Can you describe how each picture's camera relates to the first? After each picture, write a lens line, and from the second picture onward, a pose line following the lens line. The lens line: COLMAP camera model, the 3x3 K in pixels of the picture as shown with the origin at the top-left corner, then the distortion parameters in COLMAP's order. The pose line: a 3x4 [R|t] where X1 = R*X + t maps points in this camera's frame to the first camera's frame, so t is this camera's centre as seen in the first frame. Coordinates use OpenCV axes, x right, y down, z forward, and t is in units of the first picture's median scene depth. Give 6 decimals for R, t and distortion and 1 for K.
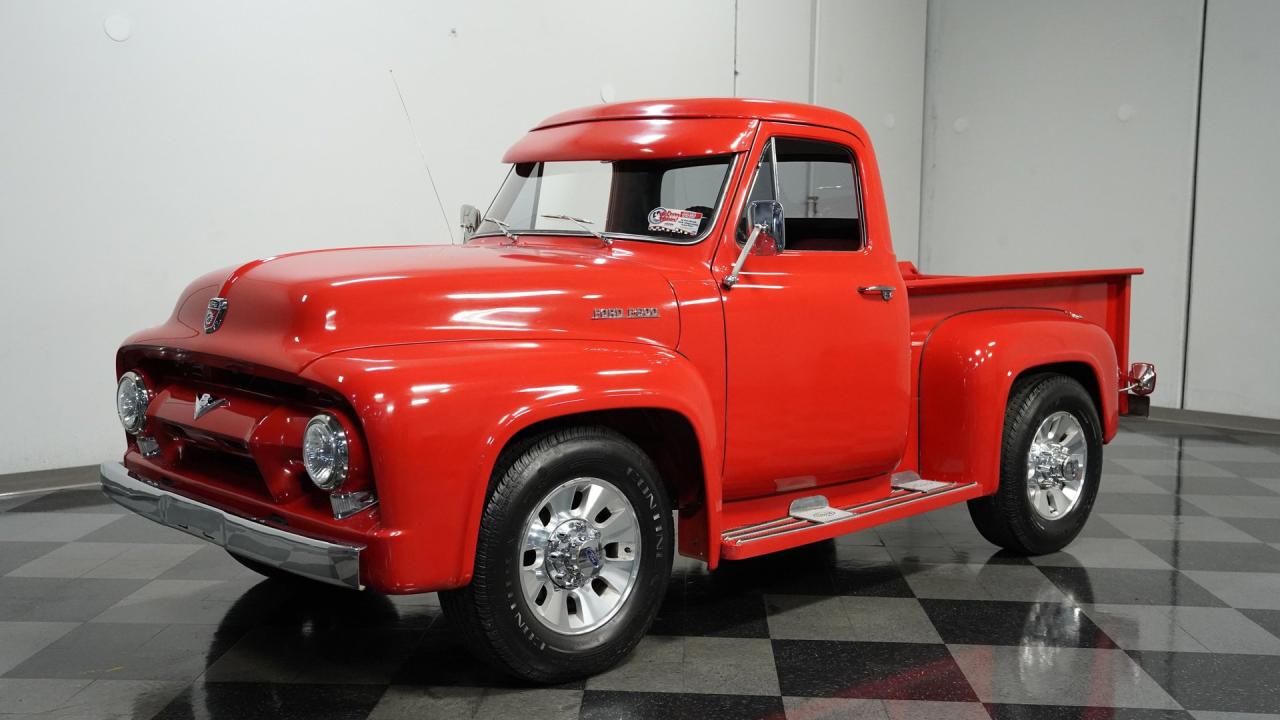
lens RADIAL K [[1393.7, 0, 640.0], [0, 1393.7, 360.0], [0, 0, 1]] dist [0.014799, 0.004717]
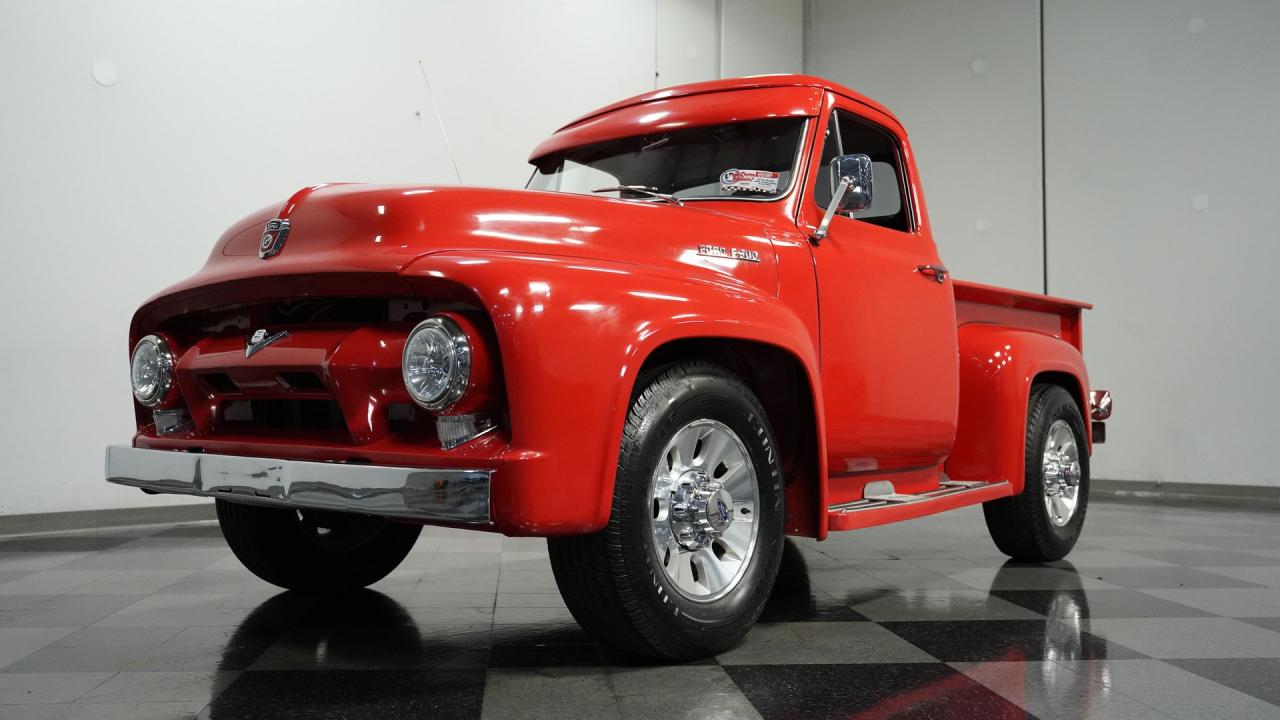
lens RADIAL K [[1155.0, 0, 637.9], [0, 1155.0, 352.0], [0, 0, 1]] dist [-0.057844, 0.003450]
pose [[0.990198, 0.000898, 0.139665, -0.161943], [0.018449, 0.990375, -0.137171, 0.123503], [-0.138444, 0.138404, 0.980652, 0.255430]]
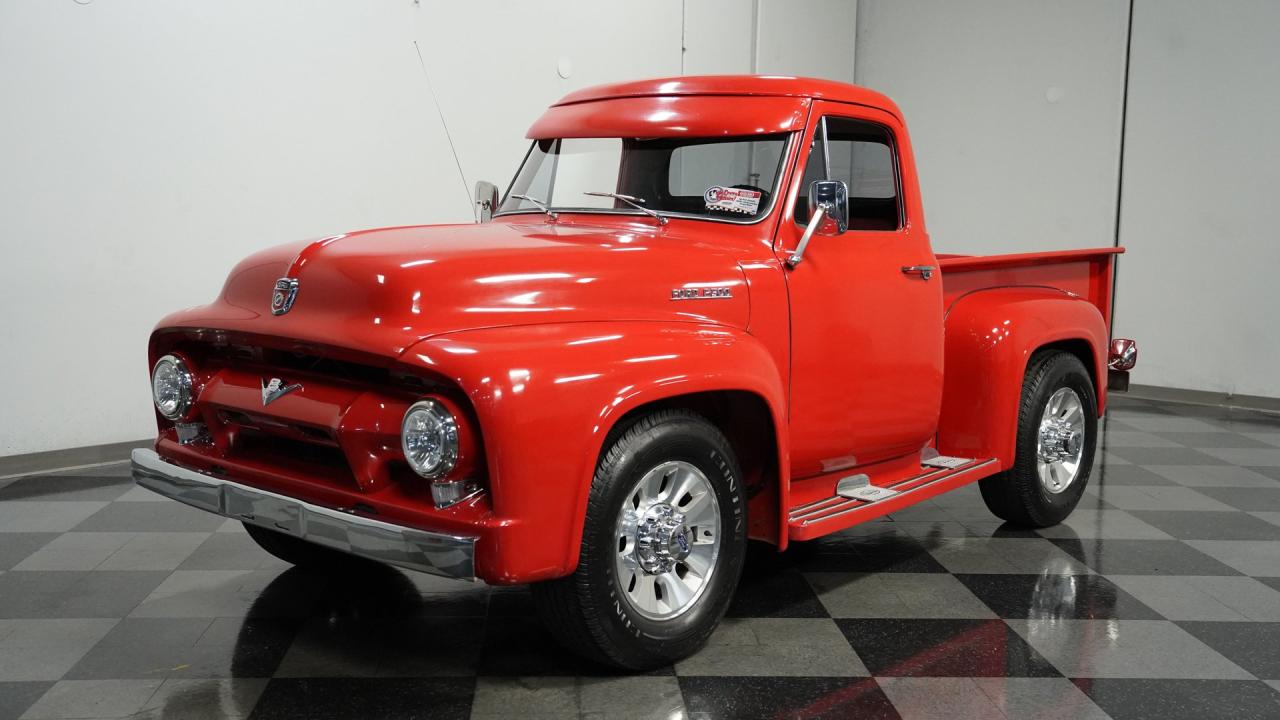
lens RADIAL K [[1378.1, 0, 640.0], [0, 1378.1, 360.0], [0, 0, 1]] dist [0.010852, 0.012605]
pose [[0.994668, -0.005420, 0.102984, -0.142763], [0.003365, 0.999792, 0.020122, -0.006106], [-0.103072, -0.019668, 0.994479, 0.030773]]
